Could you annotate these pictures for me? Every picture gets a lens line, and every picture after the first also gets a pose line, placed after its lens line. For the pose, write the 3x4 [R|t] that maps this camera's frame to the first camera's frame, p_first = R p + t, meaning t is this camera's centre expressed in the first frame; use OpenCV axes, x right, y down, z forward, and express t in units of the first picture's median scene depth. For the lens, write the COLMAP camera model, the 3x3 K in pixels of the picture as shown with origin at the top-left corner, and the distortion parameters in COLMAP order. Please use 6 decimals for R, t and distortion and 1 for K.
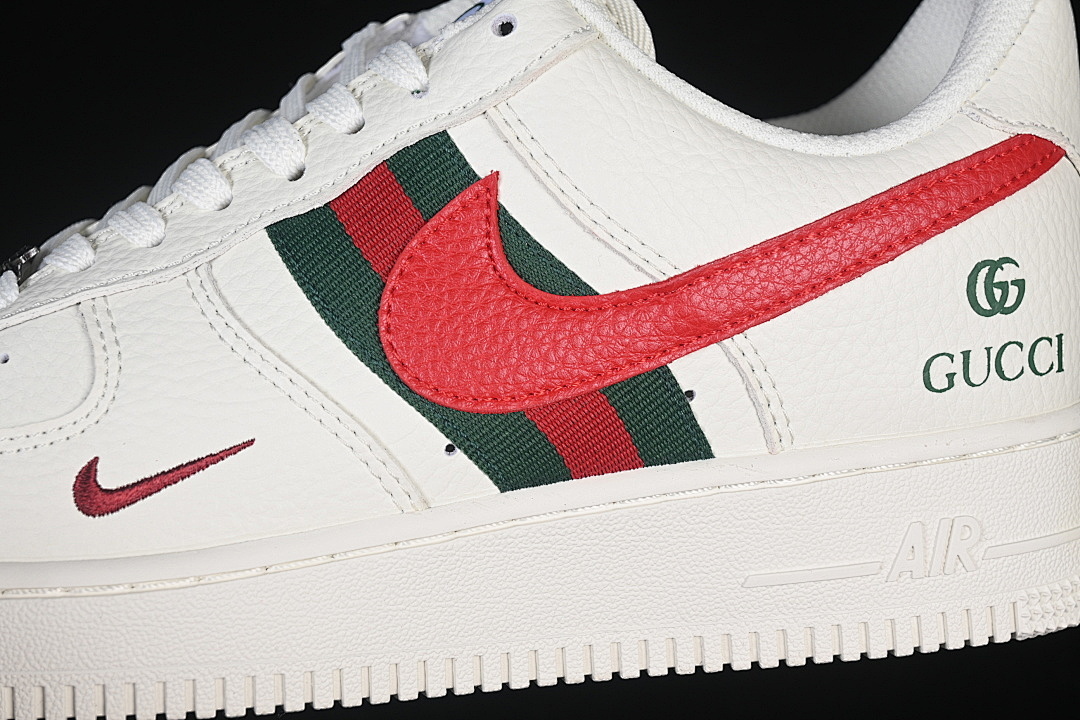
lens RADIAL K [[2232.3, 0, 540.0], [0, 2232.3, 360.0], [0, 0, 1]] dist [0.049182, -0.617636]
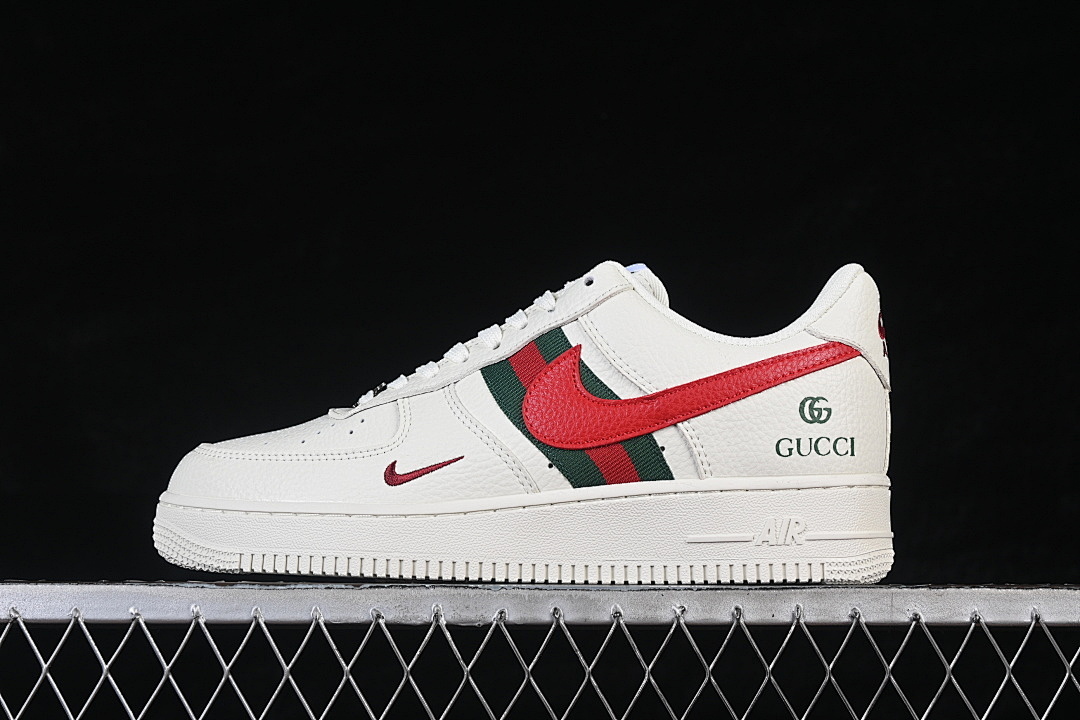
lens RADIAL K [[2232.3, 0, 540.0], [0, 2232.3, 360.0], [0, 0, 1]] dist [0.049182, -0.617636]
pose [[0.972661, 0.025004, -0.230881, 0.441868], [-0.078324, 0.971257, -0.224779, 0.421222], [0.218625, 0.236718, 0.946662, -1.081270]]
